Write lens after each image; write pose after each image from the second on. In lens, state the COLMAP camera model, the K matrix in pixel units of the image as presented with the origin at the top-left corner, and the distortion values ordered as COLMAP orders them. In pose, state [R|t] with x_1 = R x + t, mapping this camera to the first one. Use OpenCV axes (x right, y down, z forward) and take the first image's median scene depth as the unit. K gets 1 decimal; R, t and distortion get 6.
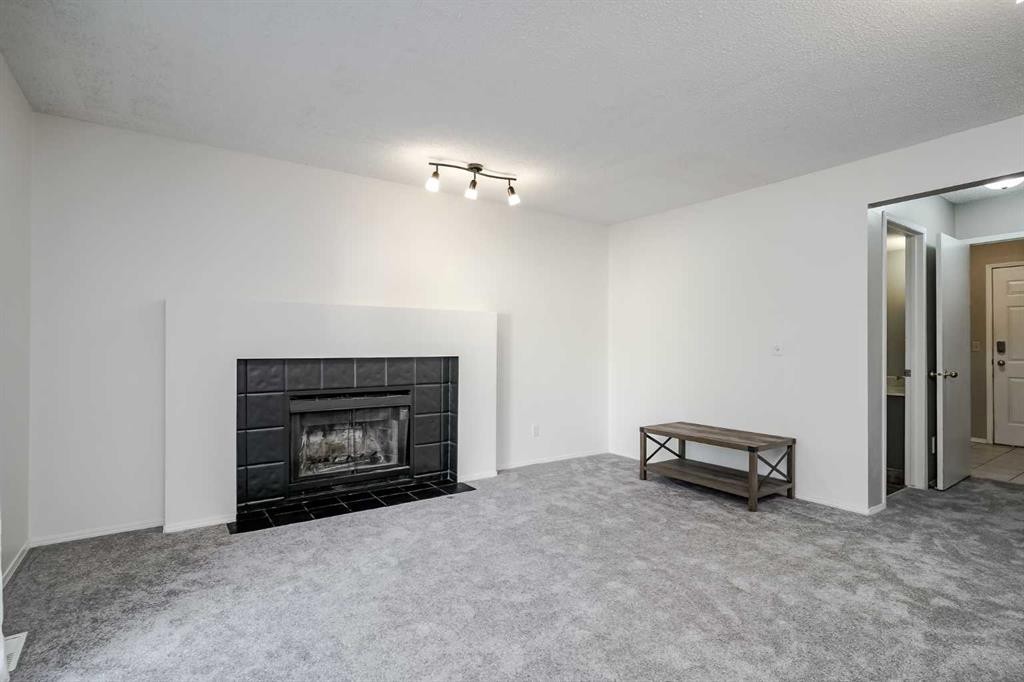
lens RADIAL K [[499.9, 0, 510.0], [0, 499.9, 341.7], [0, 0, 1]] dist [0.010876, 0.002357]
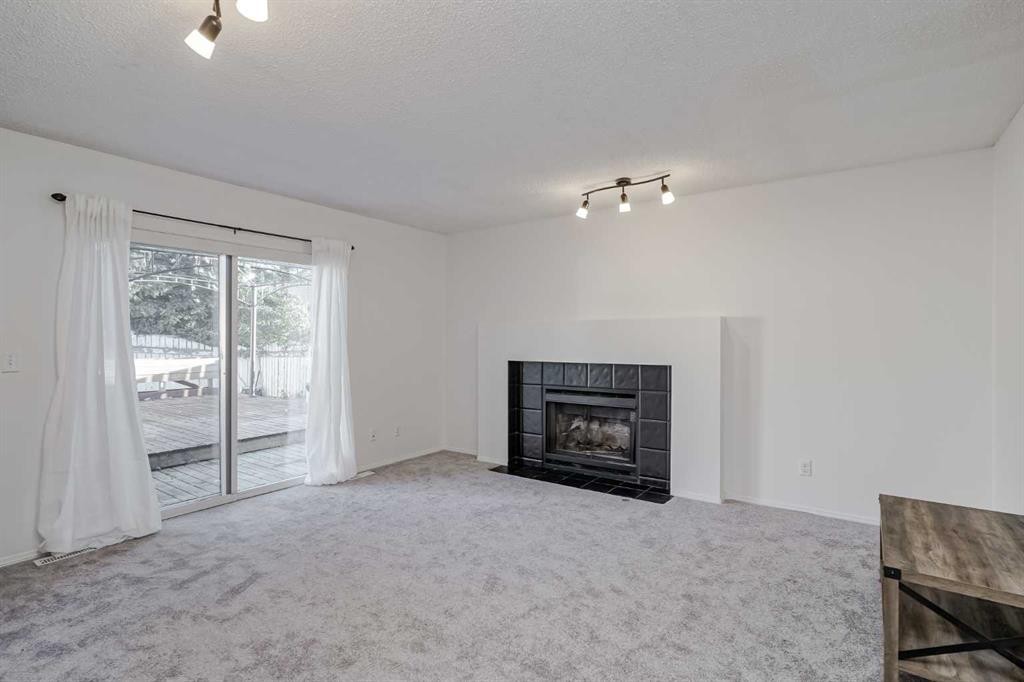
lens RADIAL K [[499.9, 0, 518.9], [0, 499.9, 343.4], [0, 0, 1]] dist [0.010876, 0.002357]
pose [[0.356309, 0.004265, -0.934358, 0.775122], [0.007340, 0.999946, 0.007363, -0.026102], [0.934339, -0.009482, 0.356258, 0.418043]]
